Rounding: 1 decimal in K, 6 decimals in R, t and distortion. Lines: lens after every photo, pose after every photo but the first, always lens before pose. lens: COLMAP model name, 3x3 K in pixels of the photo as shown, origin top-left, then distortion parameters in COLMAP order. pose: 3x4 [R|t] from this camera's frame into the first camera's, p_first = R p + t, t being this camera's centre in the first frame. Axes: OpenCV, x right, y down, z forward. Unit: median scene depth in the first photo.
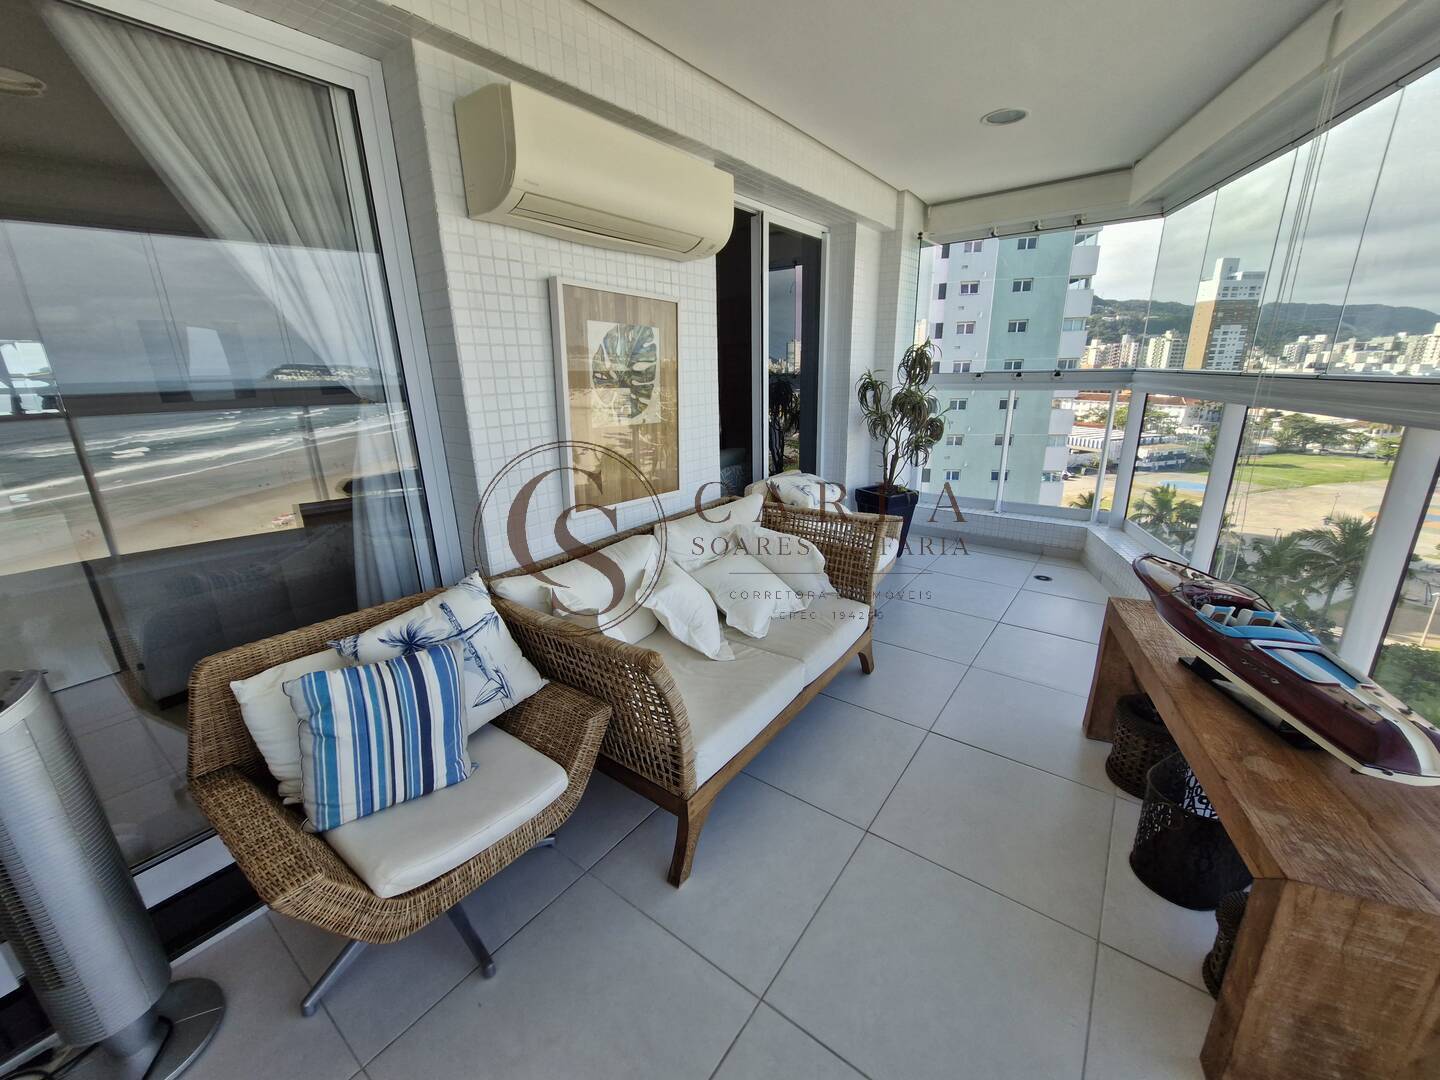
lens RADIAL K [[567.8, 0, 728.2], [0, 567.8, 544.9], [0, 0, 1]] dist [0.000475, 0.000250]
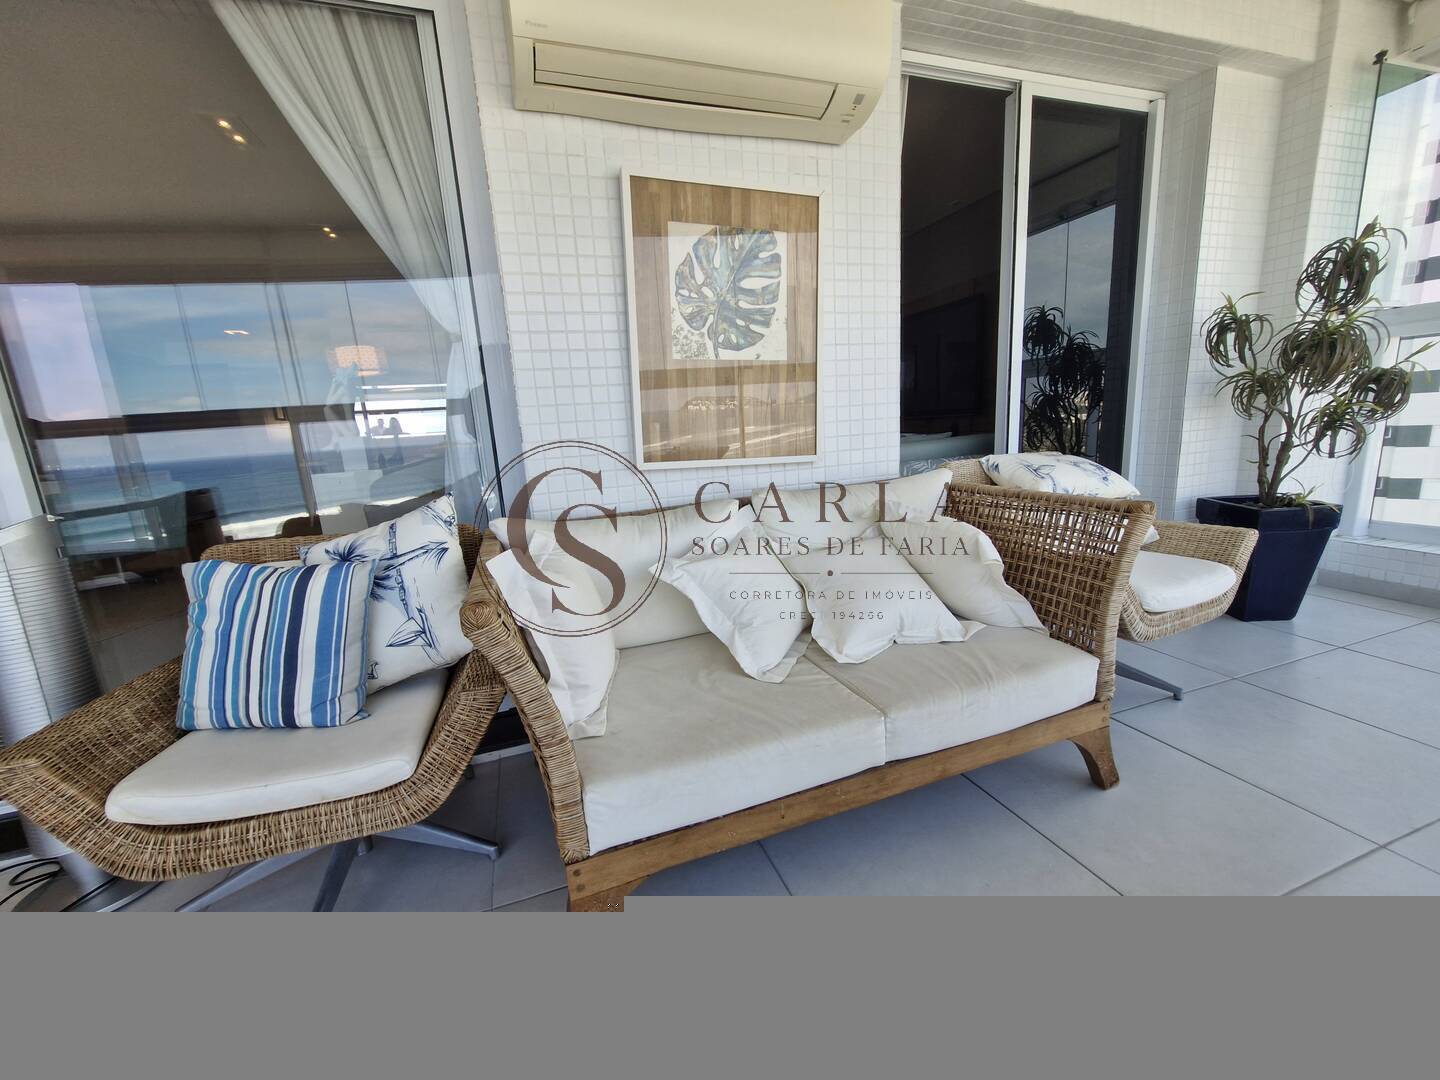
lens RADIAL K [[567.8, 0, 723.7], [0, 567.8, 544.6], [0, 0, 1]] dist [0.000475, 0.000250]
pose [[0.823775, 0.083424, -0.560745, 0.286637], [-0.125935, 0.991329, -0.037525, 0.073924], [0.552752, 0.101530, 0.827138, 0.395334]]
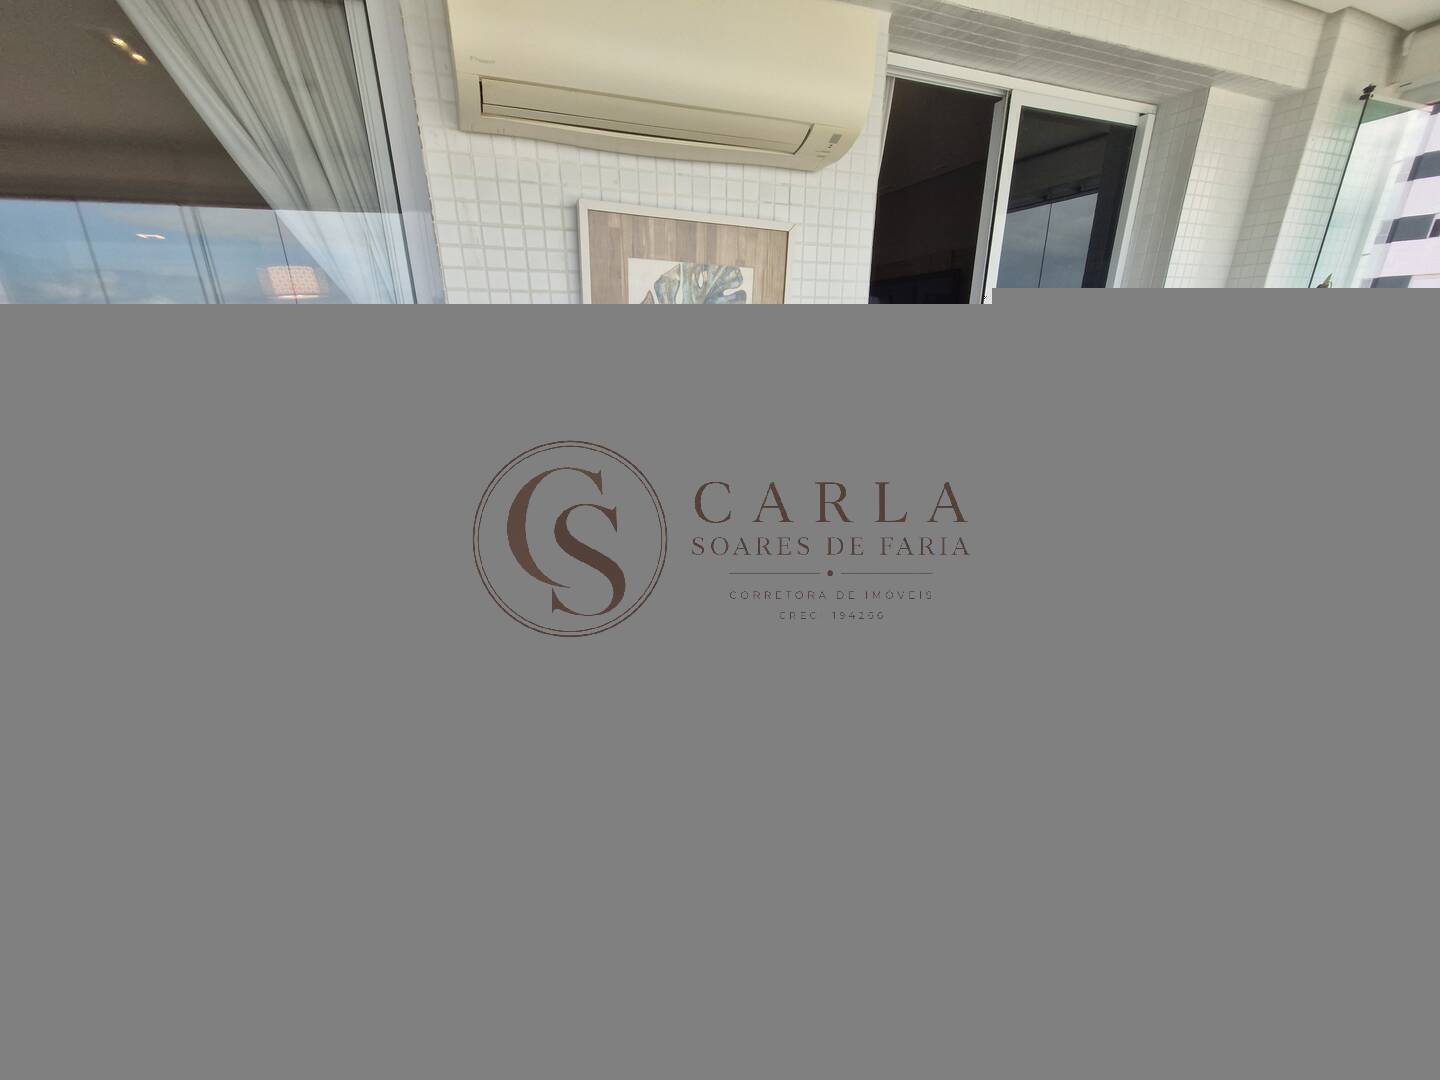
lens RADIAL K [[567.8, 0, 723.7], [0, 567.8, 540.1], [0, 0, 1]] dist [0.000475, 0.000250]
pose [[0.850882, 0.191621, -0.489163, 0.287530], [-0.169671, 0.981444, 0.089326, -0.105096], [0.497203, 0.006991, 0.867606, 0.375729]]
